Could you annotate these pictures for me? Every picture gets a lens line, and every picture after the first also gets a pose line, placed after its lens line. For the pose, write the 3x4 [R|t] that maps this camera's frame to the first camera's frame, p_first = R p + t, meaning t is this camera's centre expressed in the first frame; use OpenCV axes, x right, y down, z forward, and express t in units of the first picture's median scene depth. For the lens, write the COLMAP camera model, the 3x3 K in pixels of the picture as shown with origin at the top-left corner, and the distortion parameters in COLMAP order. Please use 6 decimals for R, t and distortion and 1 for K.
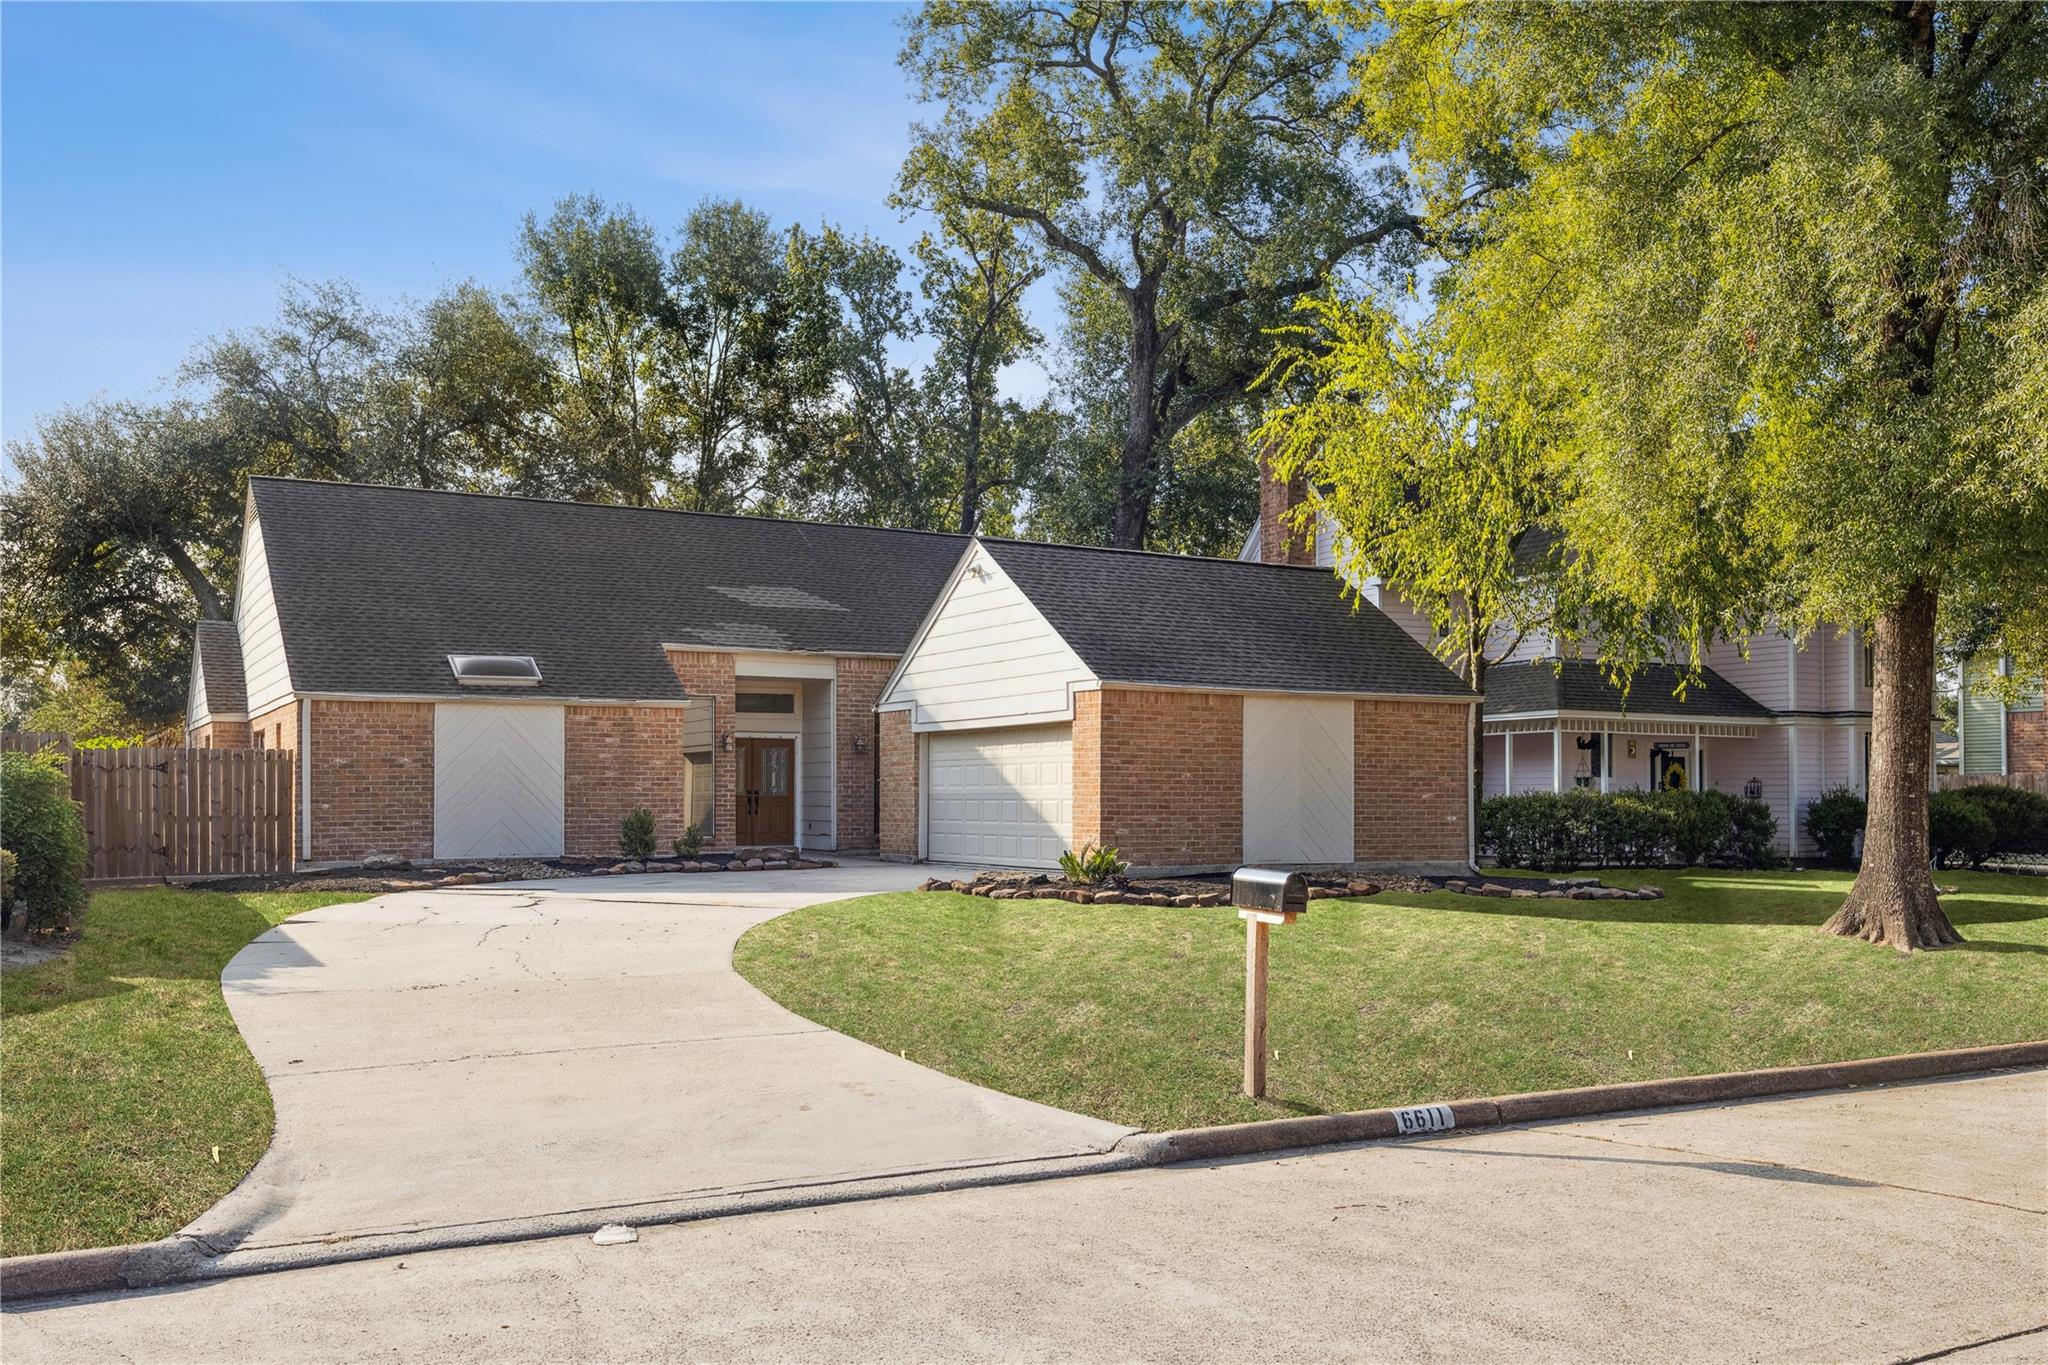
lens RADIAL K [[1733.5, 0, 1025.7], [0, 1733.5, 685.8], [0, 0, 1]] dist [-0.001578, 0.002301]
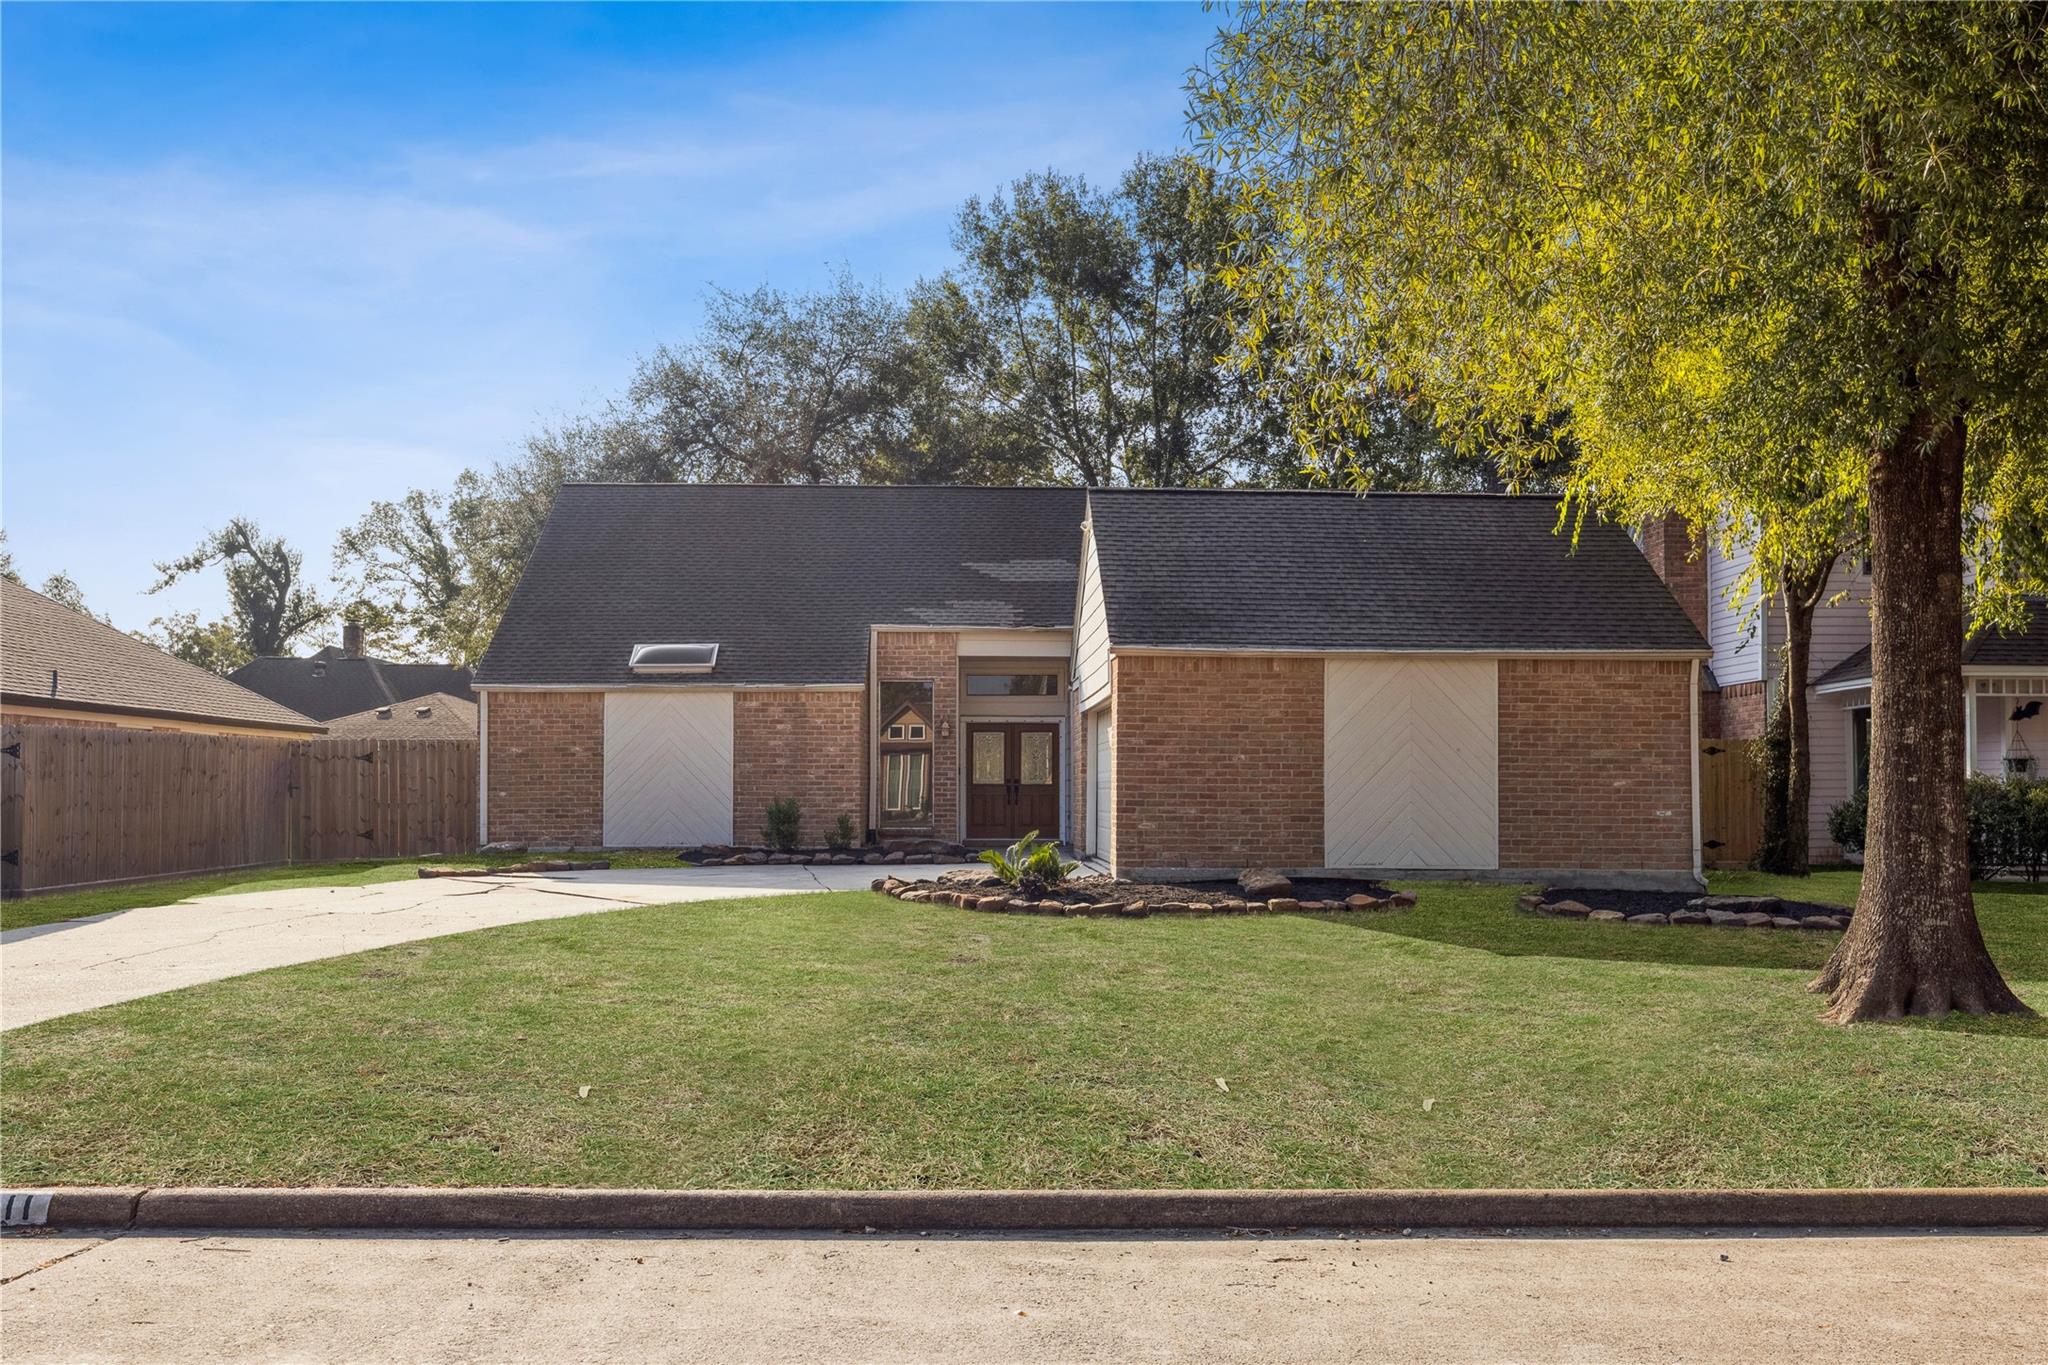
lens RADIAL K [[1770.5, 0, 1020.4], [0, 1770.5, 680.1], [0, 0, 1]] dist [-0.011670, -0.001535]
pose [[0.889816, -0.027278, -0.455504, 0.352993], [0.028523, 0.999585, -0.004140, 0.014134], [0.455427, -0.009309, 0.890224, 0.191799]]
